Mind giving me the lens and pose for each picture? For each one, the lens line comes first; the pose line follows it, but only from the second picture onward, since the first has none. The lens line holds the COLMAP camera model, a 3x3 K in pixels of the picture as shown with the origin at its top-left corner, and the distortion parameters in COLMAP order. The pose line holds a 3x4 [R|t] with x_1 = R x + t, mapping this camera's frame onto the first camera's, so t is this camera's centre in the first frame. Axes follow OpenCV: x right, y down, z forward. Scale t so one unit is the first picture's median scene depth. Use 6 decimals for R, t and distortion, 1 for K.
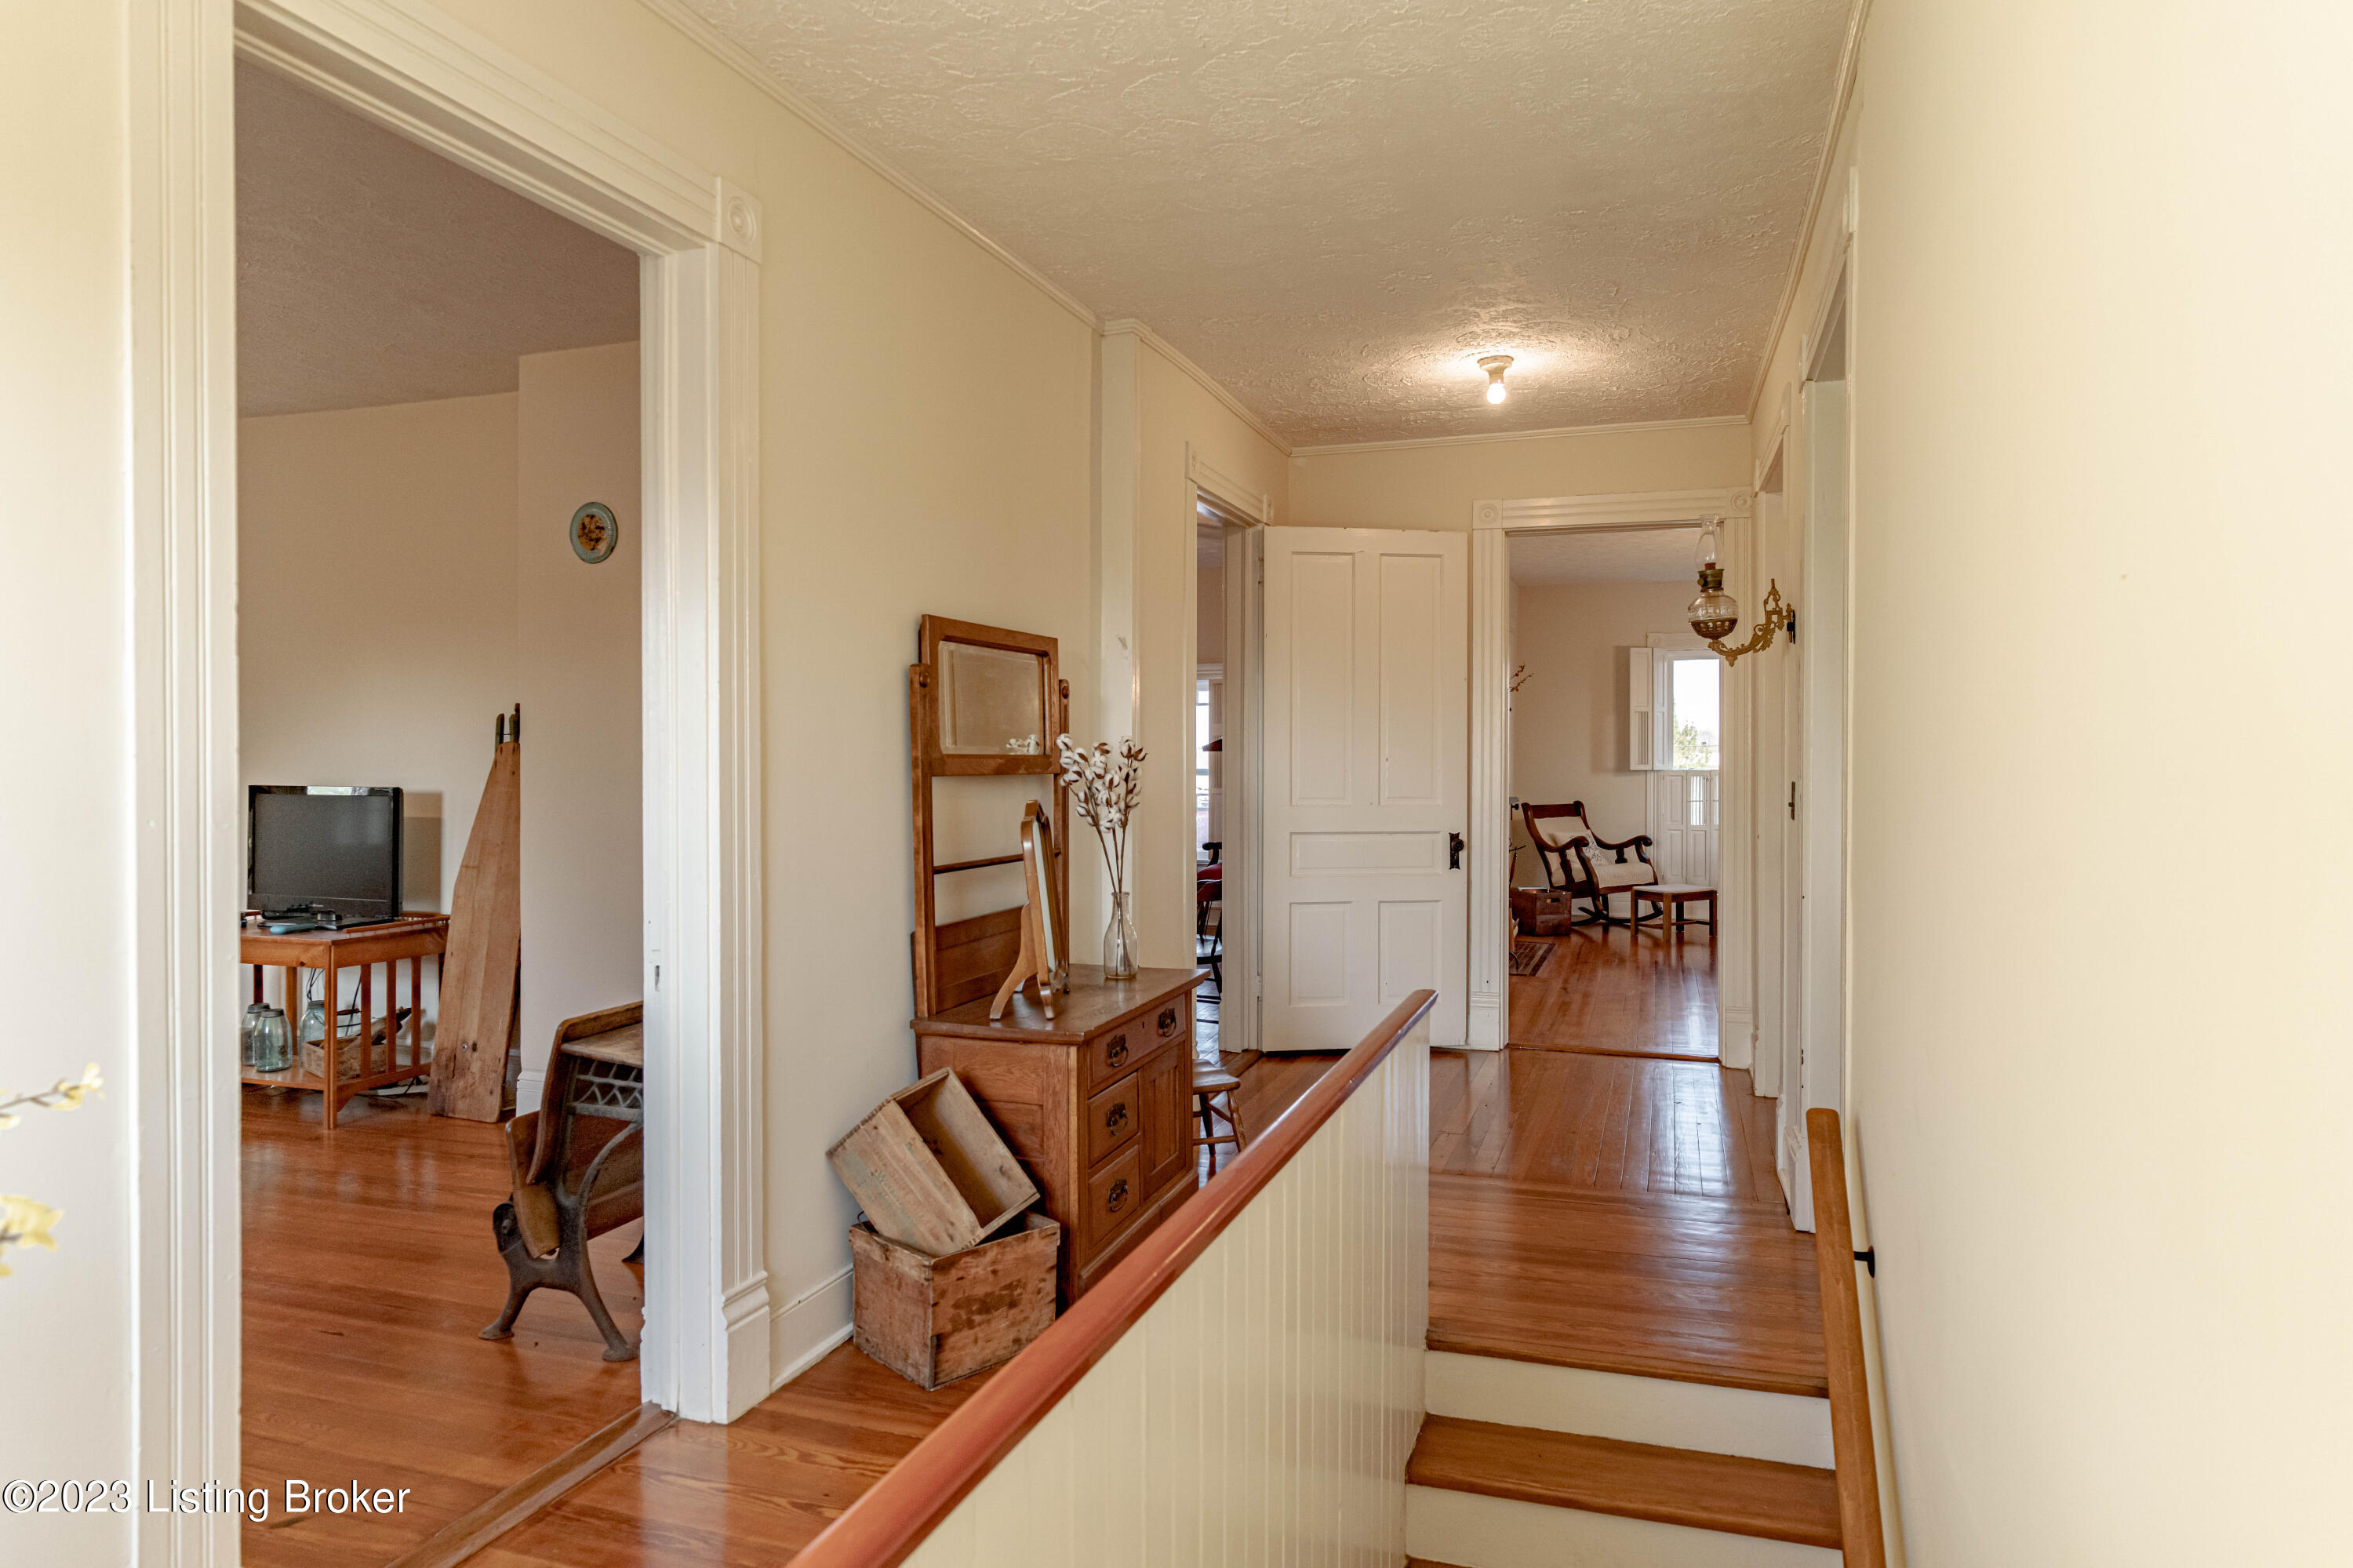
lens RADIAL K [[1323.6, 0, 1175.5], [0, 1323.6, 769.6], [0, 0, 1]] dist [0.005109, 0.000273]
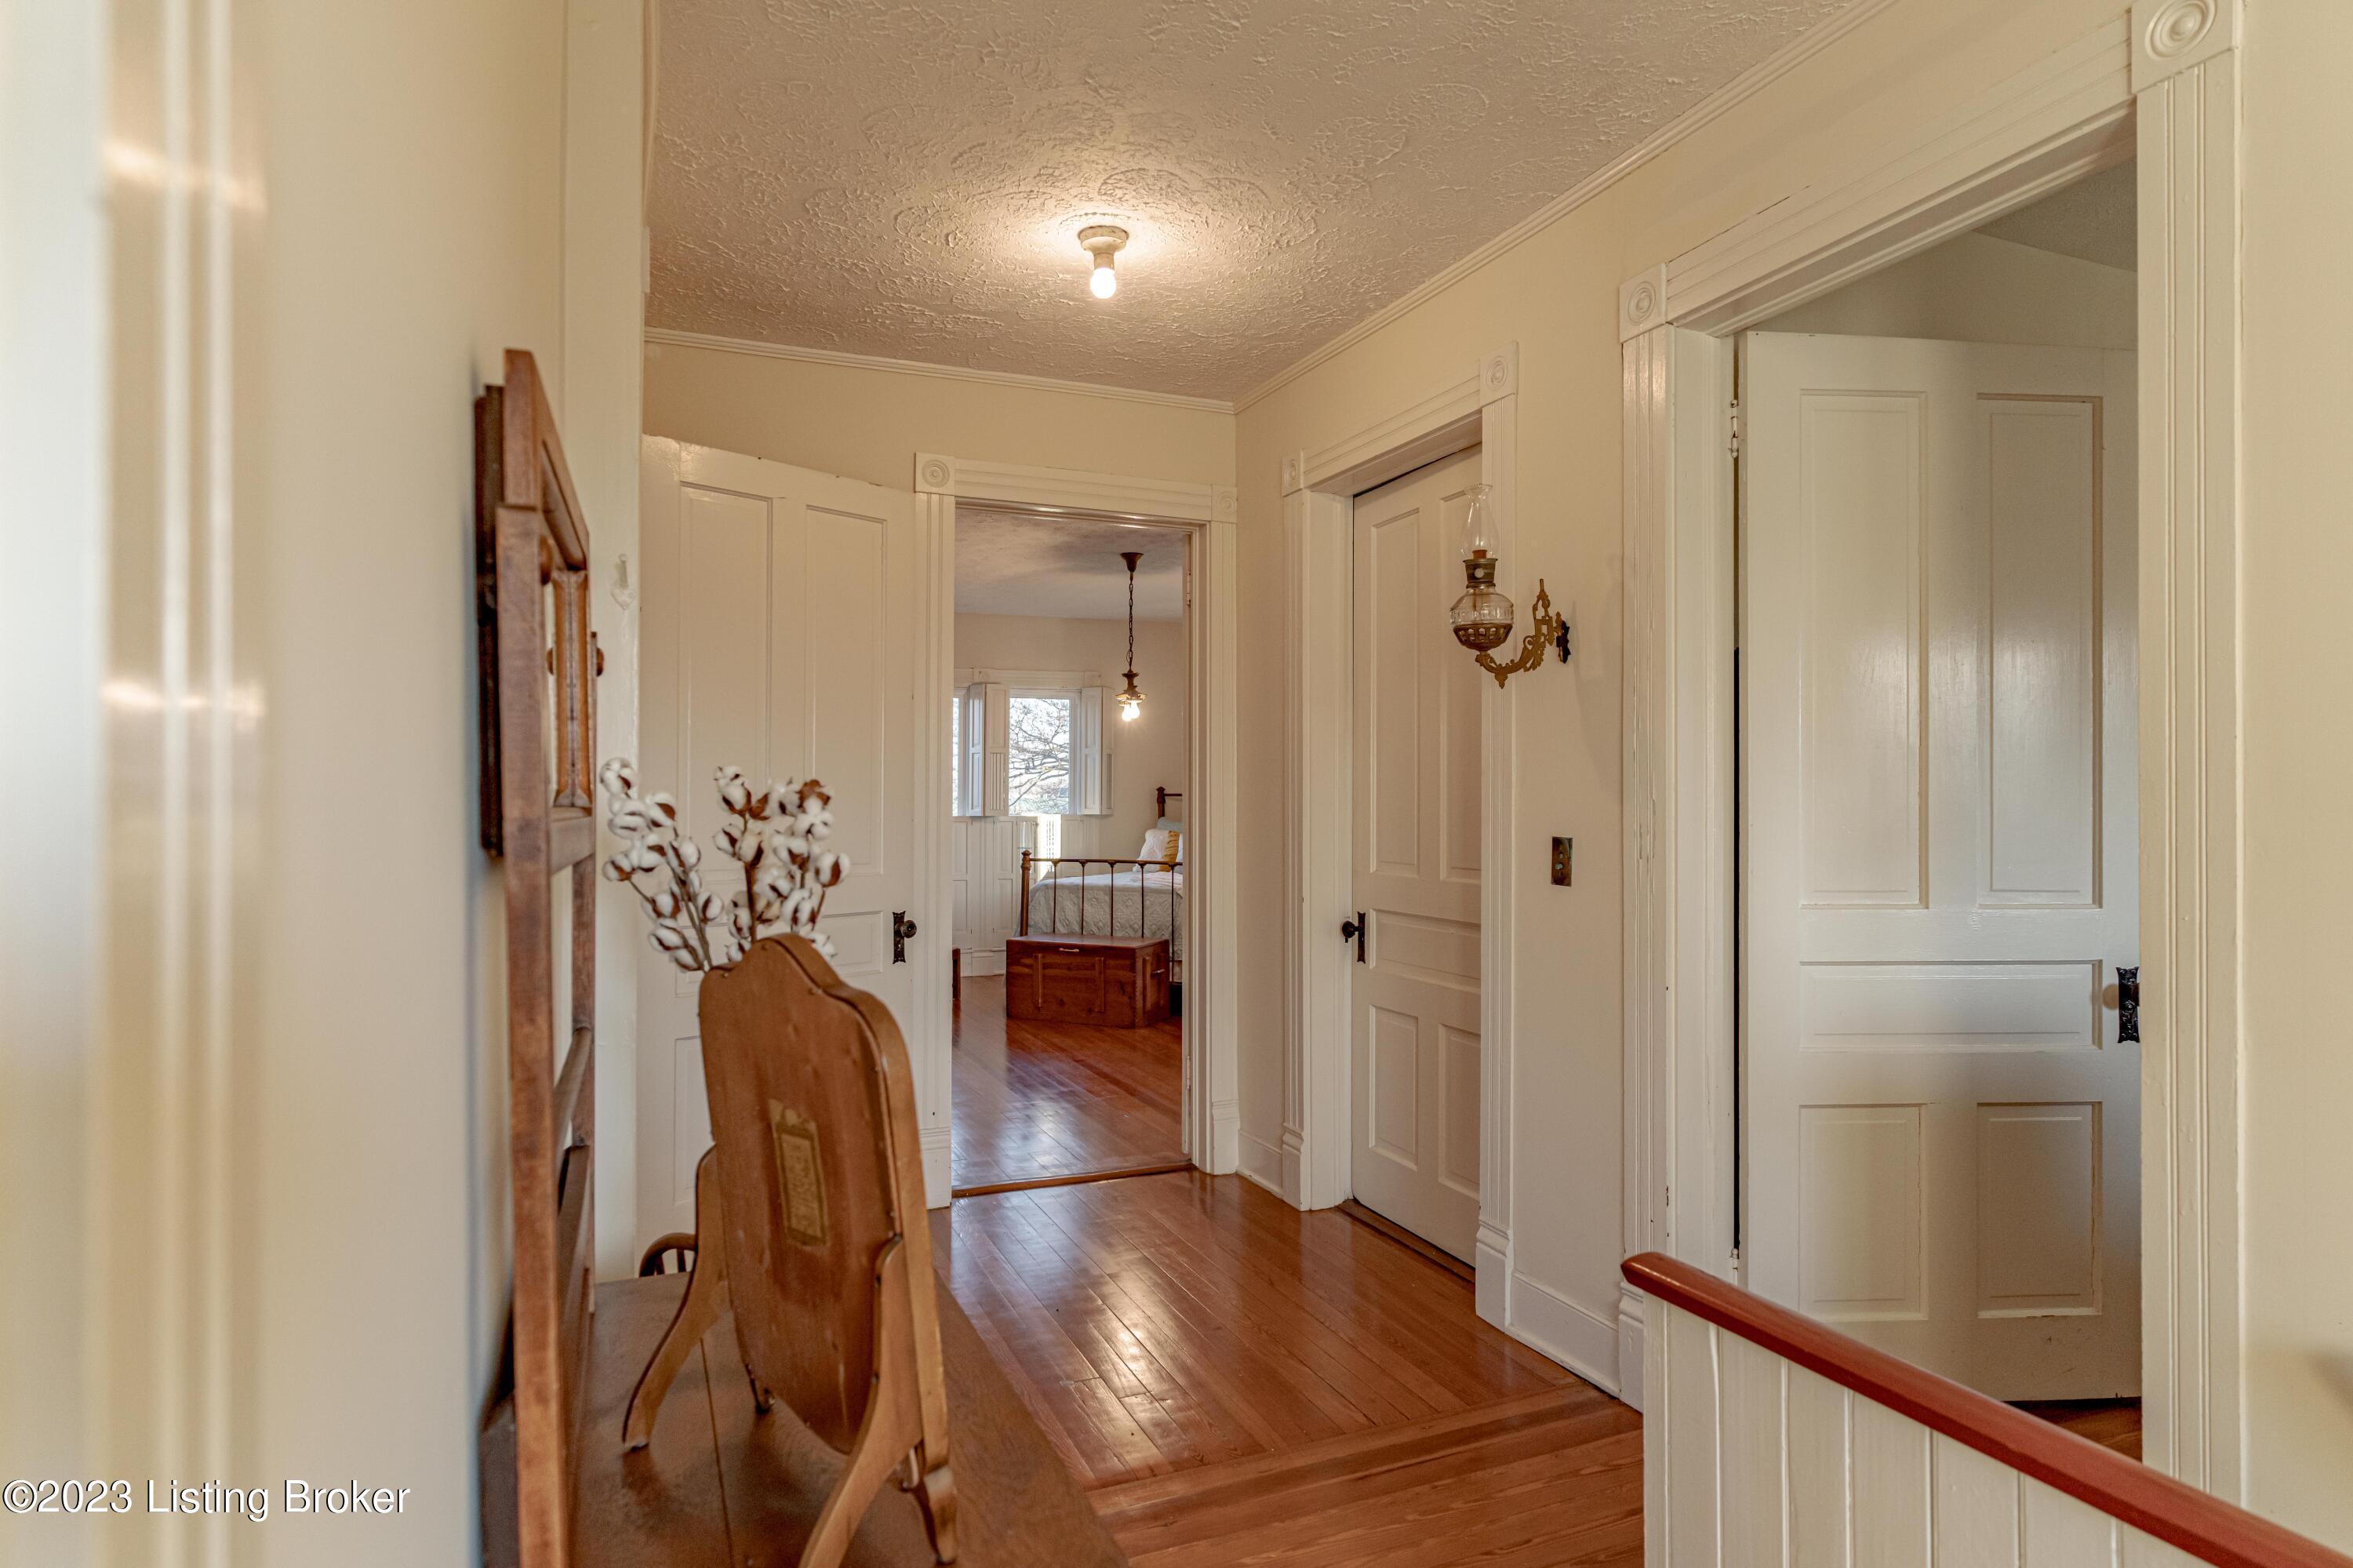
lens RADIAL K [[1323.6, 0, 1181.8], [0, 1323.6, 792.6], [0, 0, 1]] dist [0.005109, 0.000273]
pose [[0.743626, 0.003389, 0.668587, -0.152688], [0.007548, 0.999881, -0.013463, -0.005479], [-0.668553, 0.015058, 0.743512, 0.367465]]
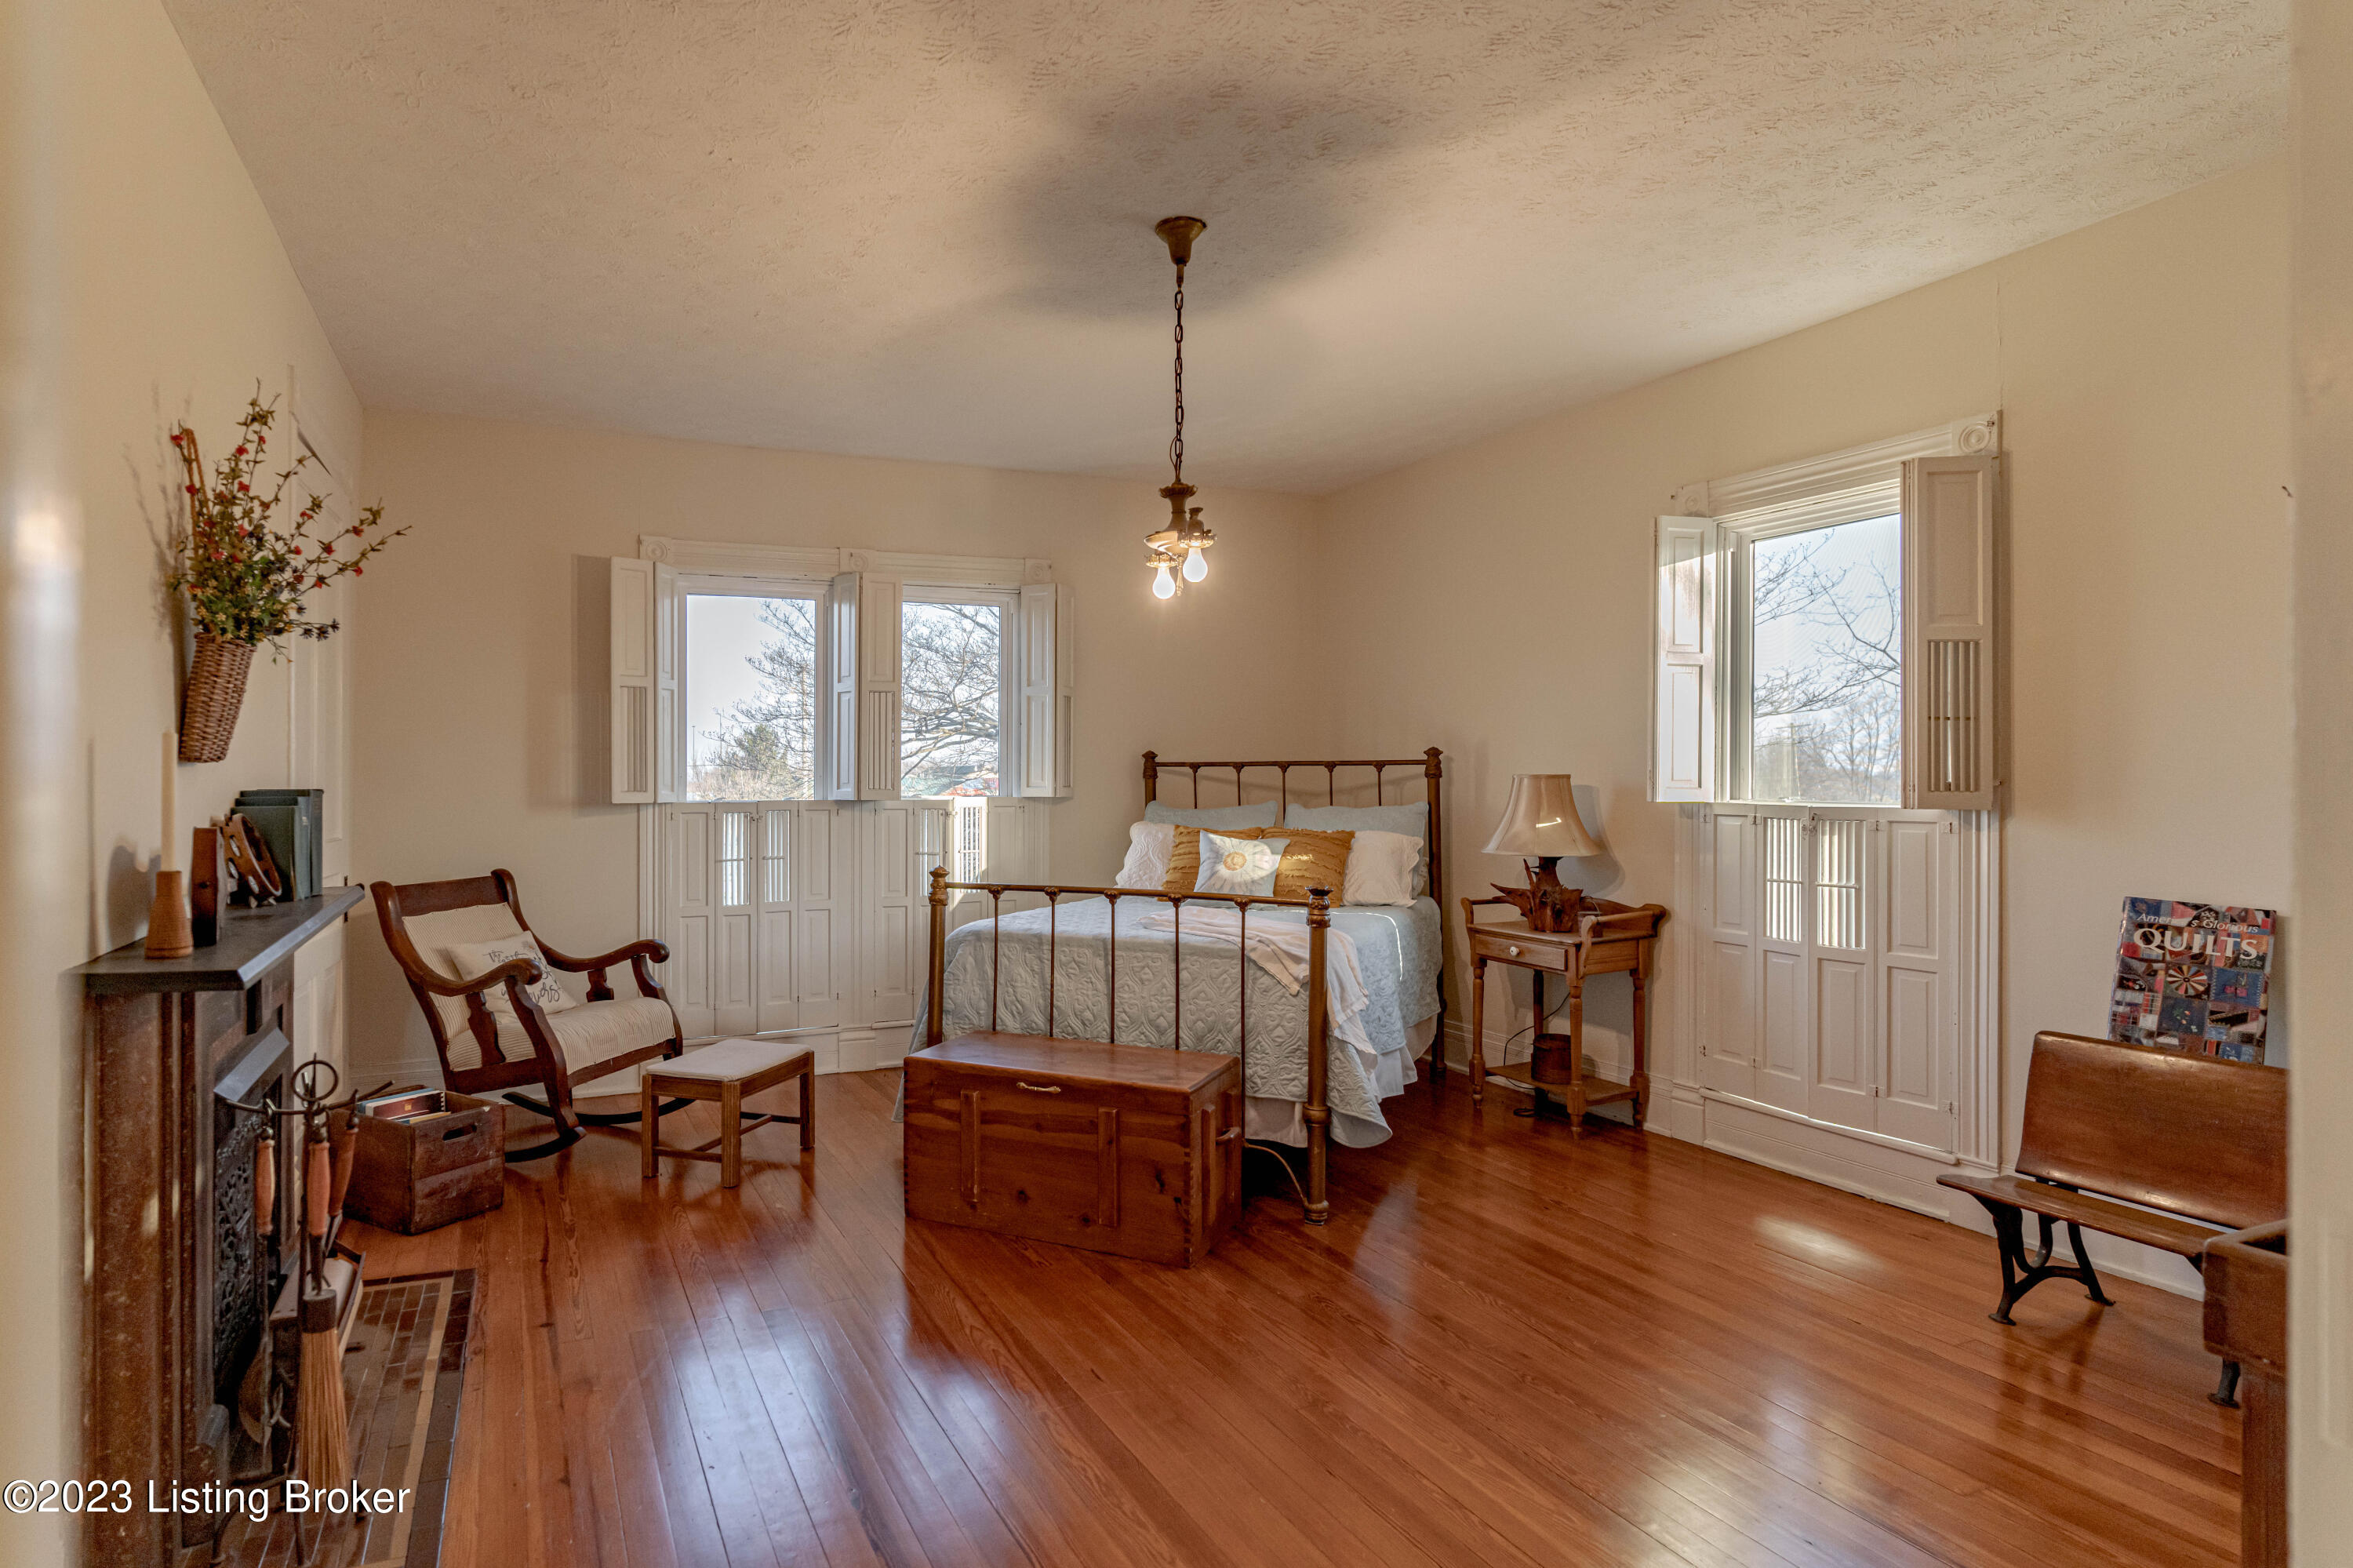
lens RADIAL K [[1333.9, 0, 1085.7], [0, 1333.9, 777.6], [0, 0, 1]] dist [-0.003442, -0.000007]
pose [[0.731096, 0.000623, 0.682275, 0.252522], [0.008558, 0.999913, -0.010084, -0.005247], [-0.682221, 0.013211, 0.731026, 0.976372]]
